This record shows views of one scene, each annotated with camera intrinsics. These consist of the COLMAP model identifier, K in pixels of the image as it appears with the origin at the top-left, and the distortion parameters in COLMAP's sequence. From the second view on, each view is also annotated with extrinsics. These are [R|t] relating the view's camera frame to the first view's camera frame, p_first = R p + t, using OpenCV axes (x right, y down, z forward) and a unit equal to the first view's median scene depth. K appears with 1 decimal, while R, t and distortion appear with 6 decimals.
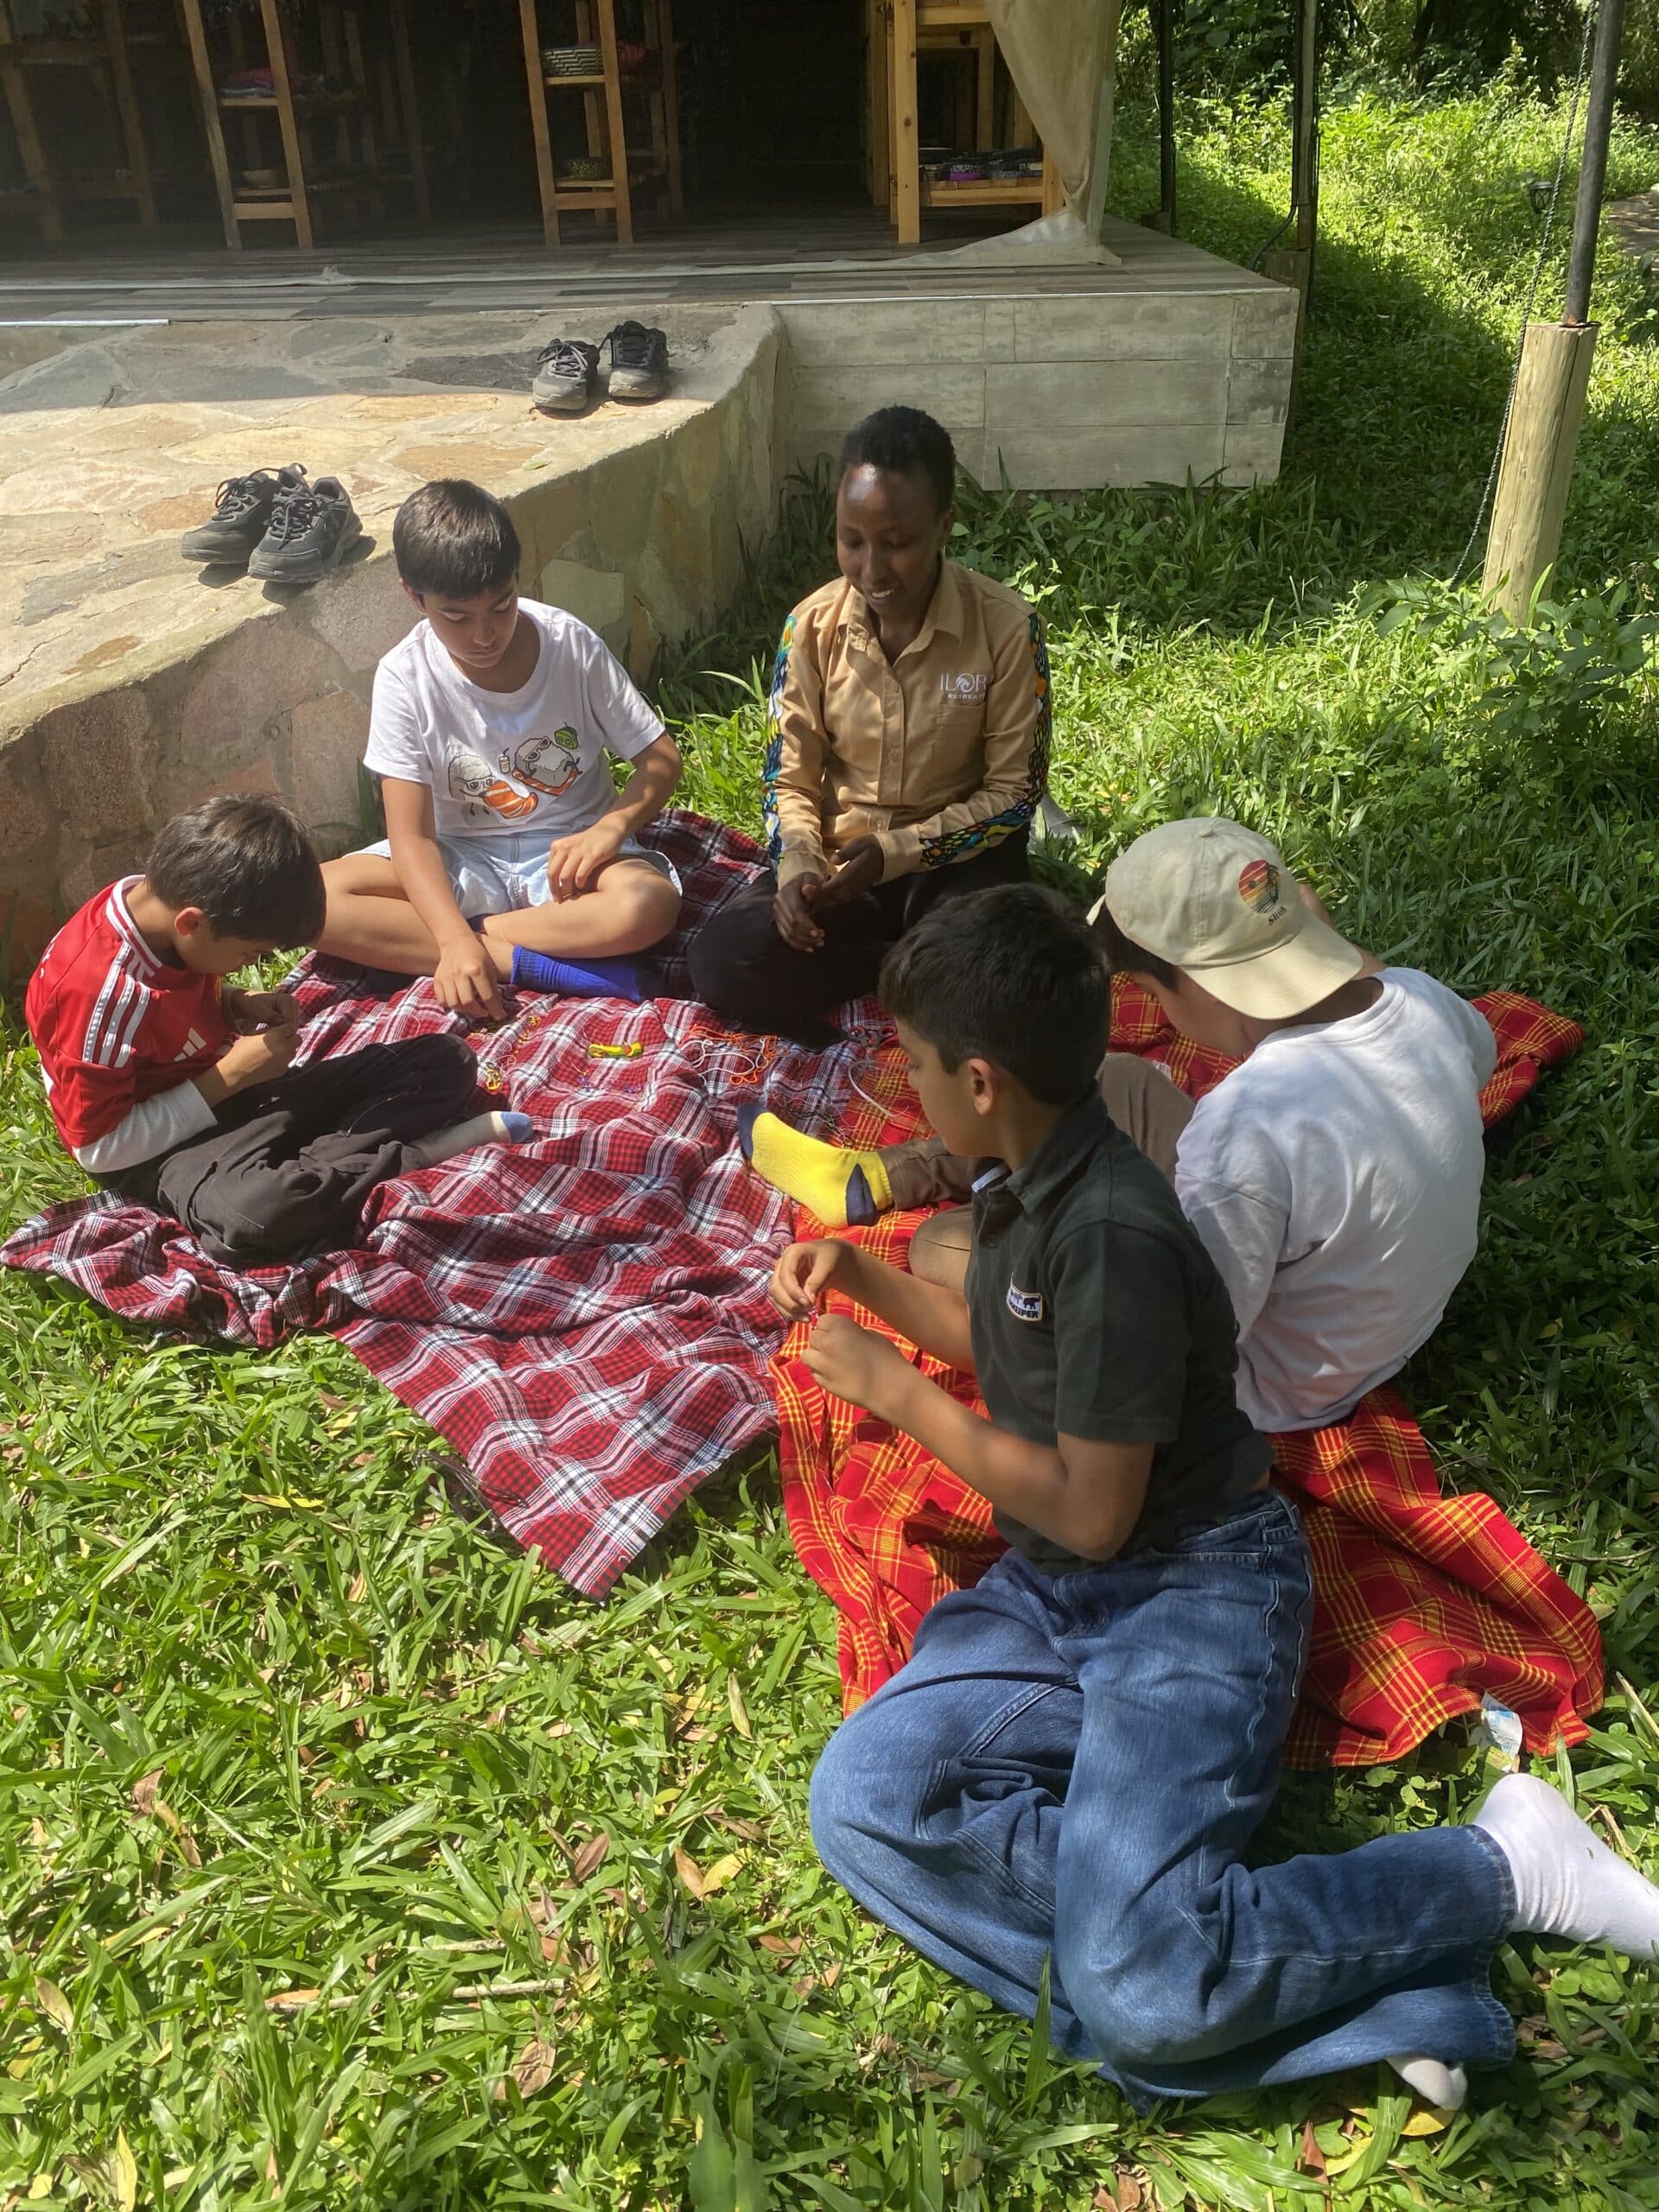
lens RADIAL K [[1669.1, 0, 829.5], [0, 1669.1, 1106.0], [0, 0, 1]] dist [0.011310, 0.004608]
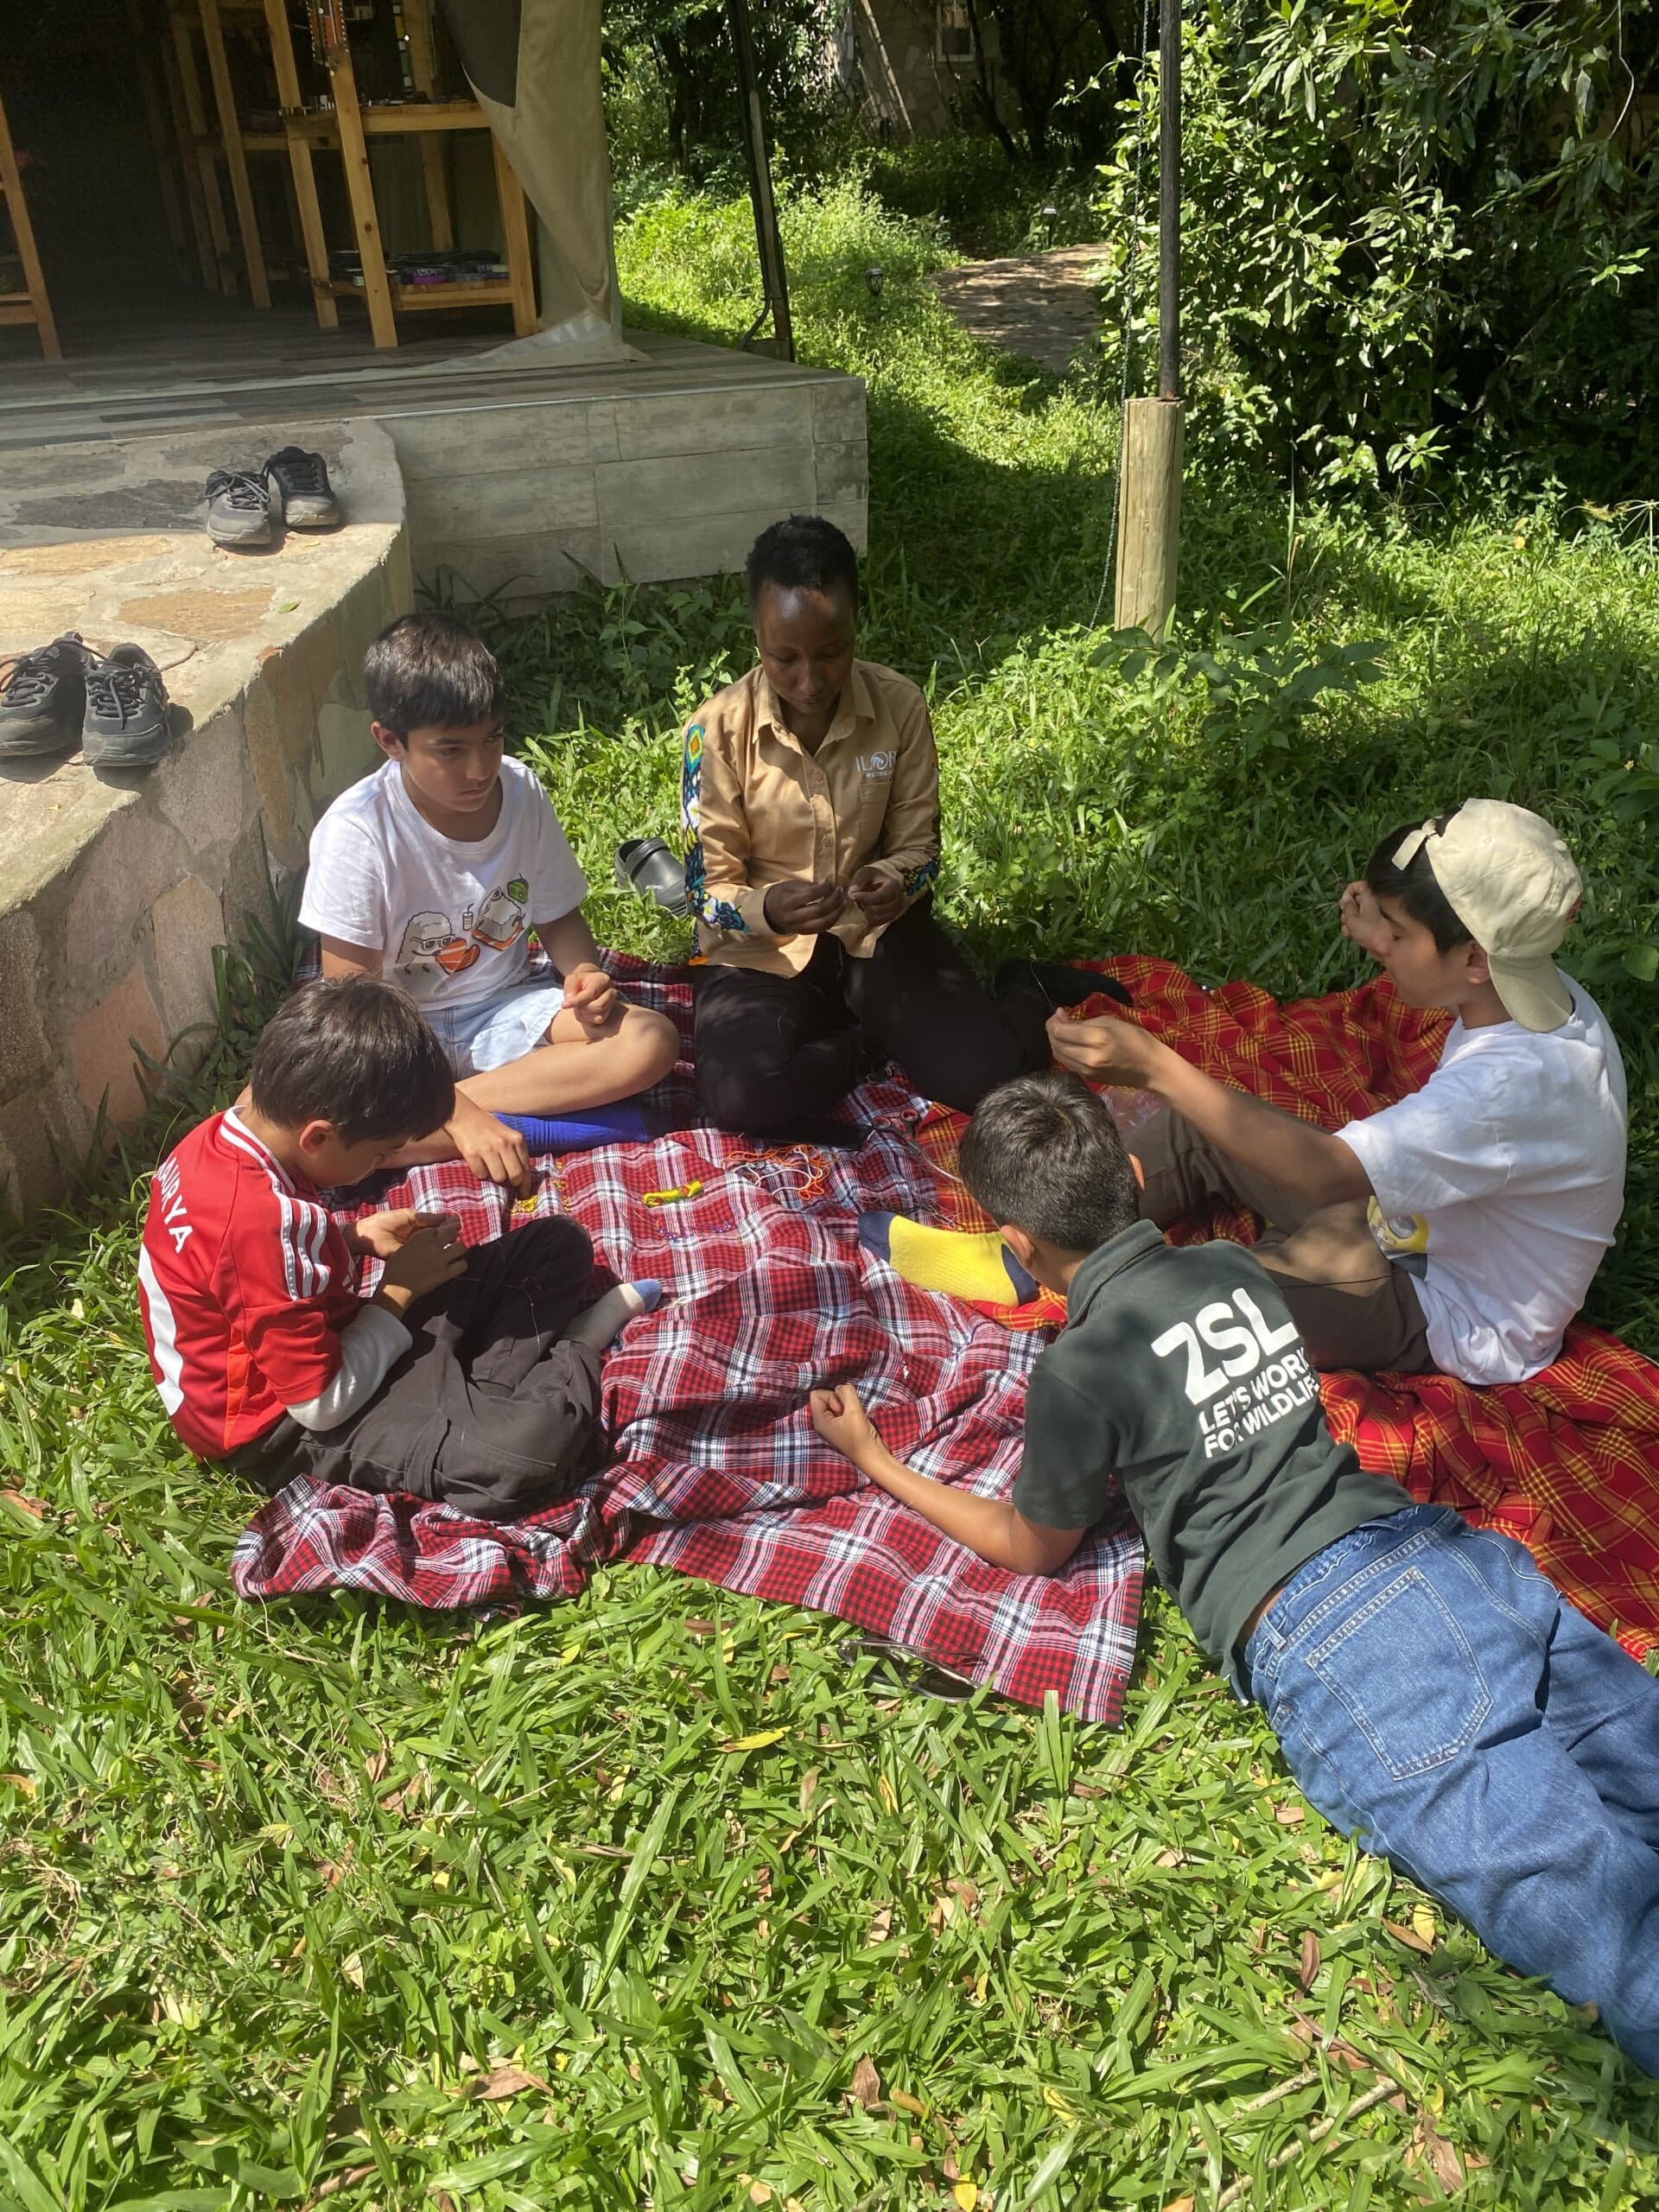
lens RADIAL K [[1646.8, 0, 829.5], [0, 1646.8, 1106.0], [0, 0, 1]] dist [0.032207, 0.001280]
pose [[0.912524, -0.210781, 0.350529, -0.394946], [0.224254, 0.974528, 0.002210, -0.069585], [-0.342067, 0.076591, 0.936549, 0.087215]]
